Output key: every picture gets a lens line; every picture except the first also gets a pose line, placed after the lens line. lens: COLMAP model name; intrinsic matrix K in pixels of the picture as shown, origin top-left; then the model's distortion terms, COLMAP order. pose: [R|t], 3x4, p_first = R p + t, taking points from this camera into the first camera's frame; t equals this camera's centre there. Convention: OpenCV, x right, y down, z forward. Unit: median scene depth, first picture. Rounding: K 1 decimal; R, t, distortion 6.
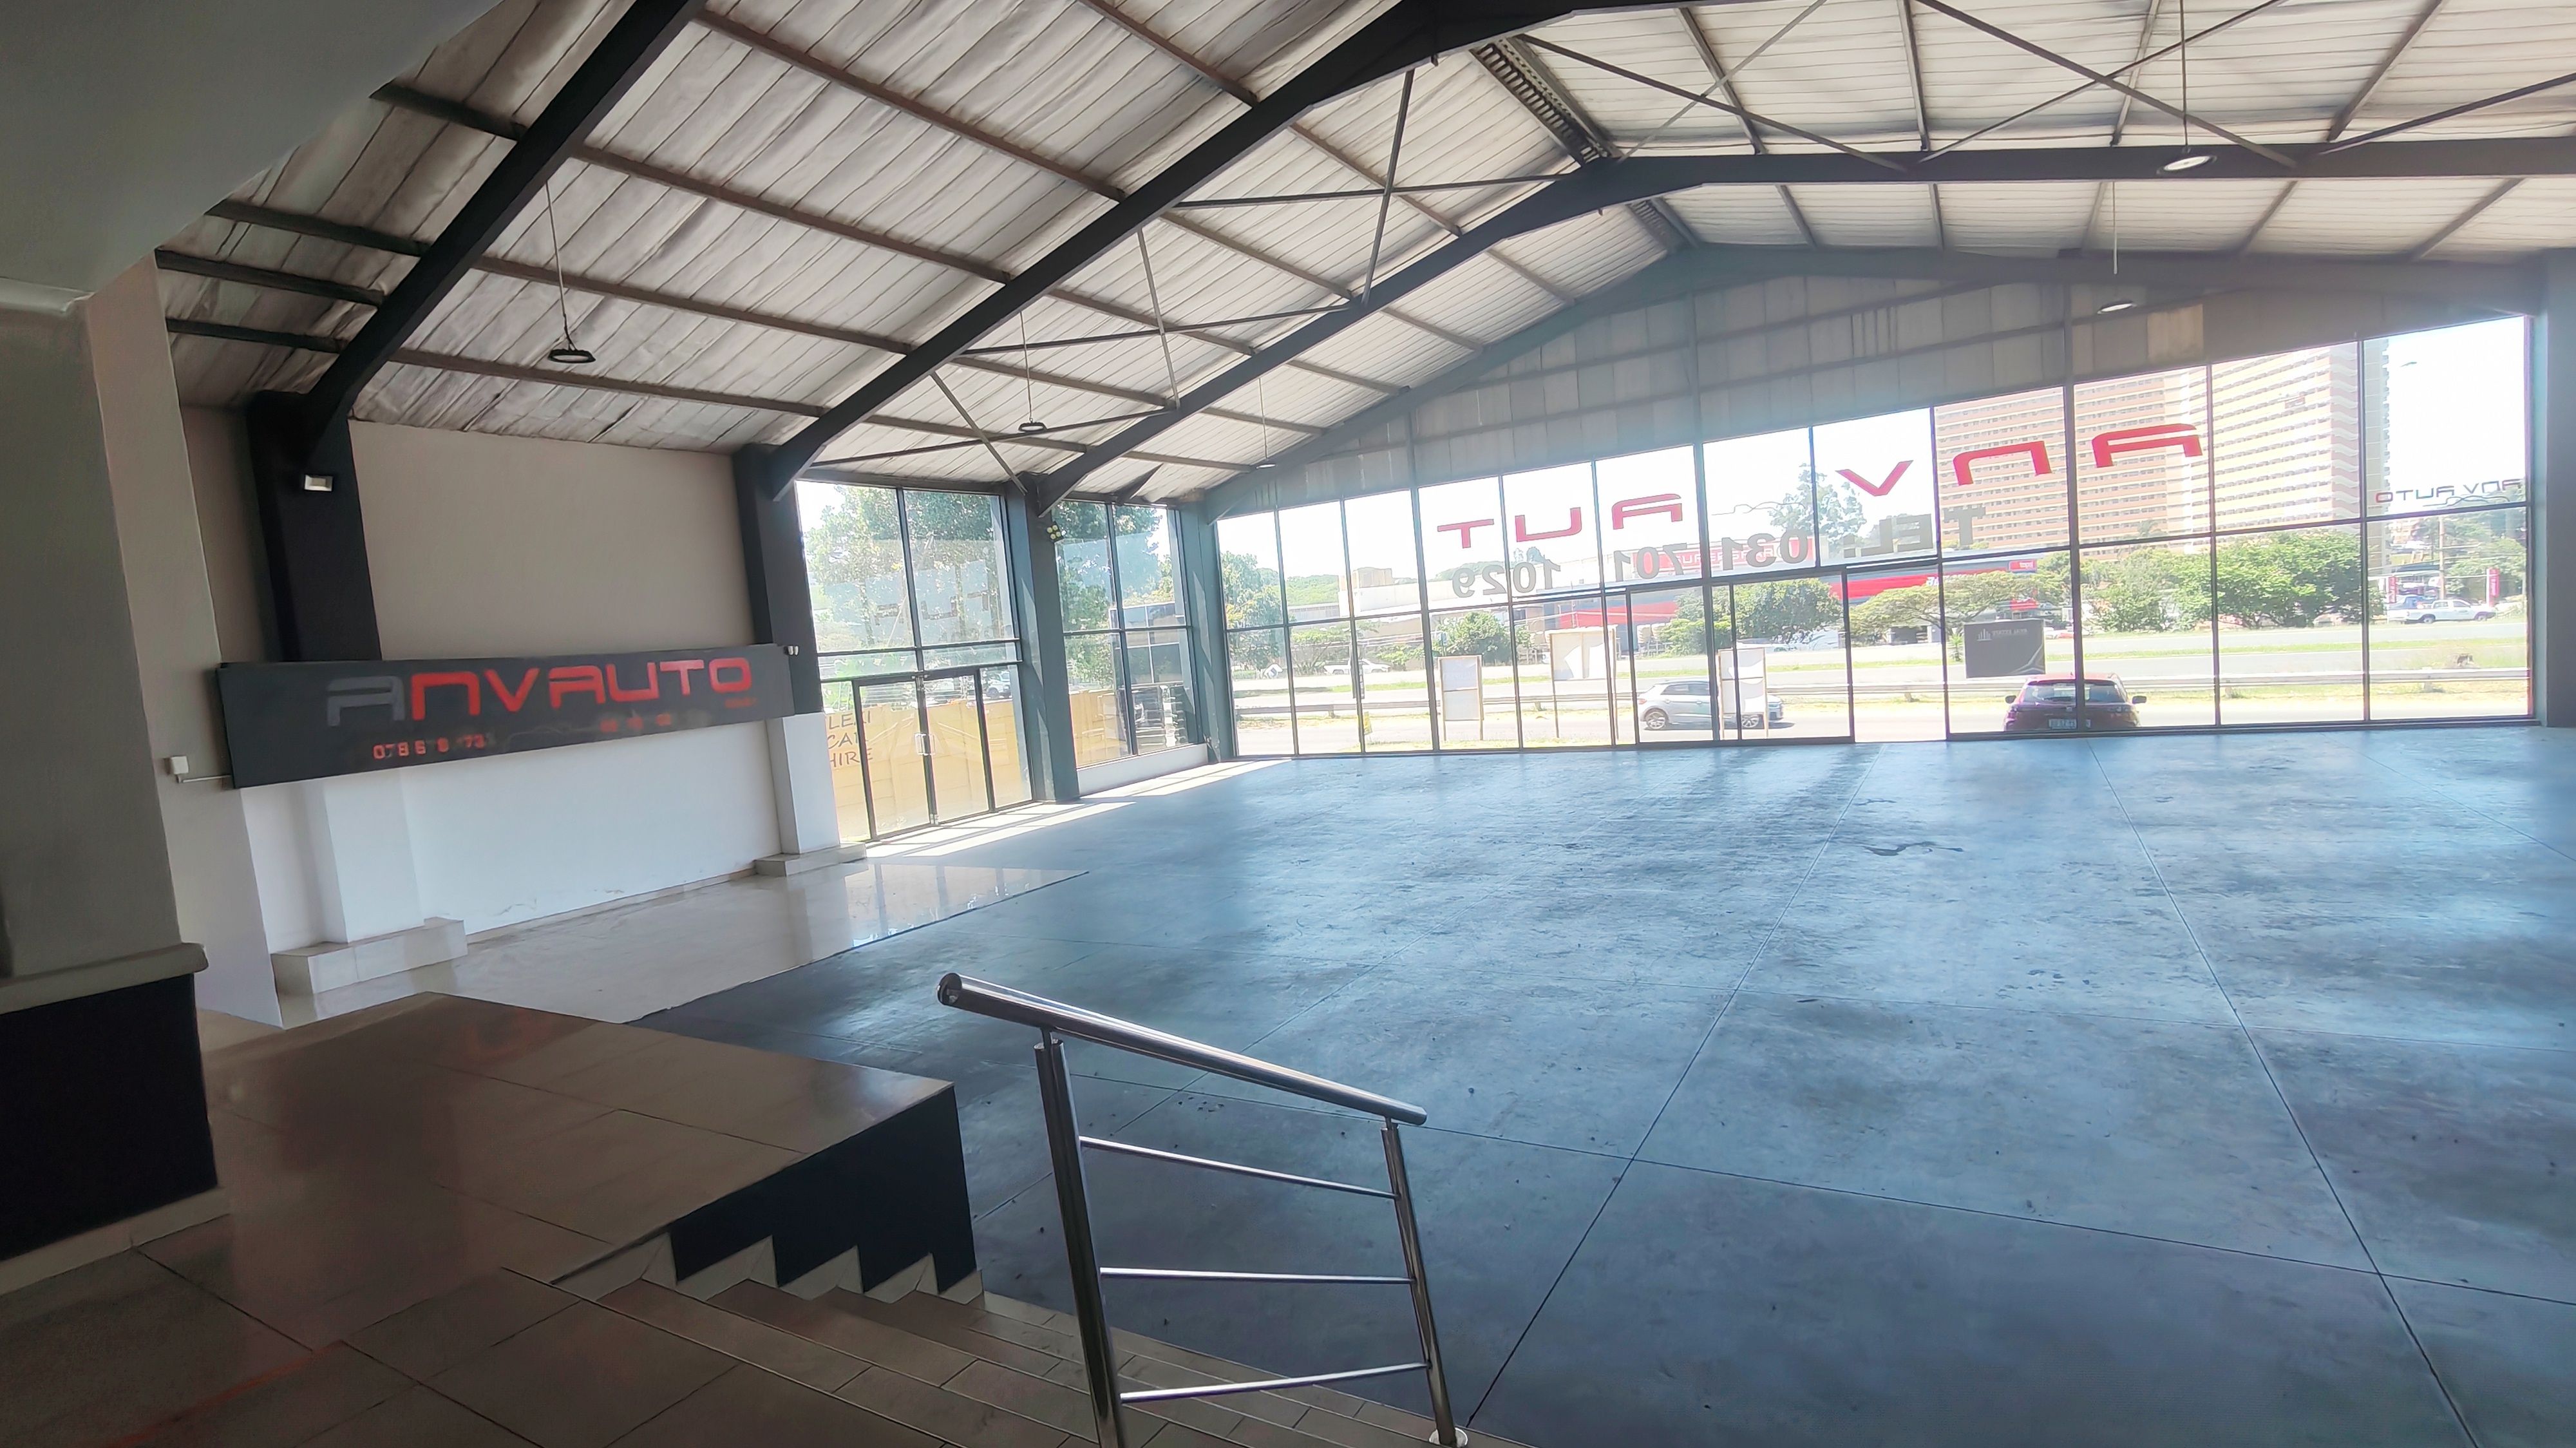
lens RADIAL K [[1180.2, 0, 1291.3], [0, 1180.2, 736.5], [0, 0, 1]] dist [-0.000186, 0.001165]
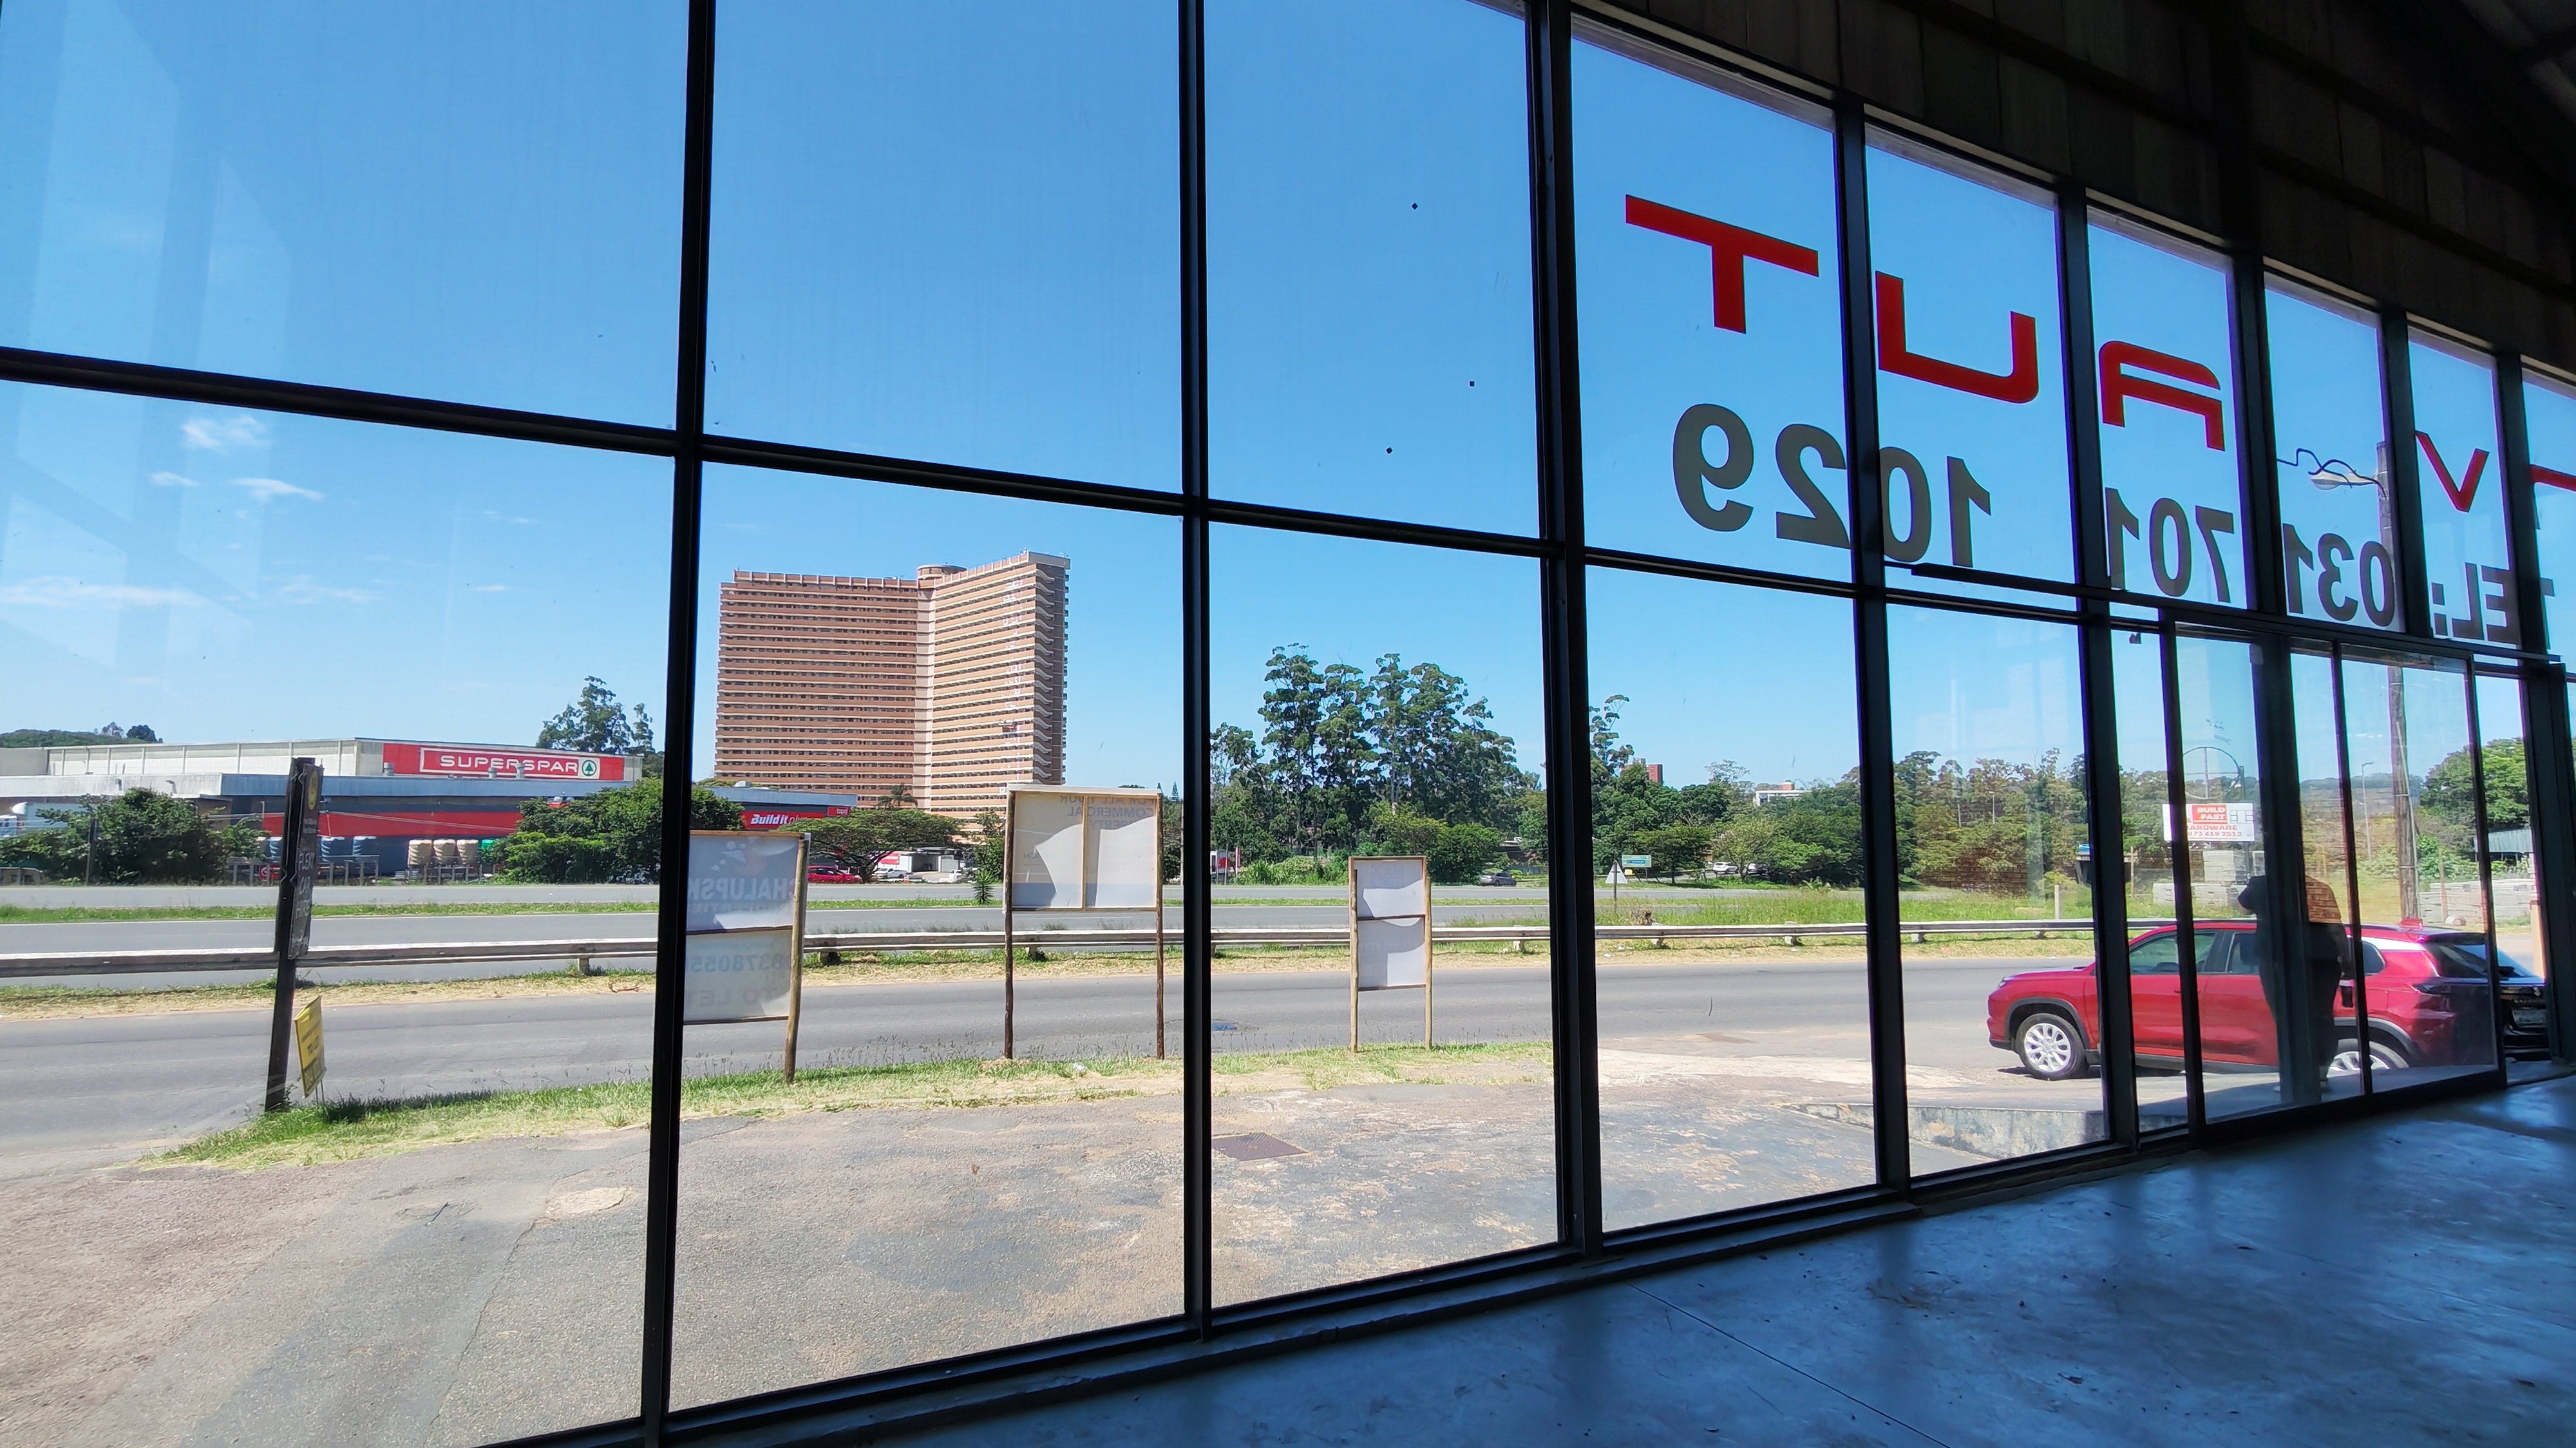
lens RADIAL K [[1184.7, 0, 1287.5], [0, 1184.7, 734.2], [0, 0, 1]] dist [-0.000758, 0.000890]
pose [[0.549087, 0.153932, 0.821467, -0.082774], [0.018385, 0.980430, -0.196008, -0.035098], [-0.835563, 0.122729, 0.535511, 0.958939]]
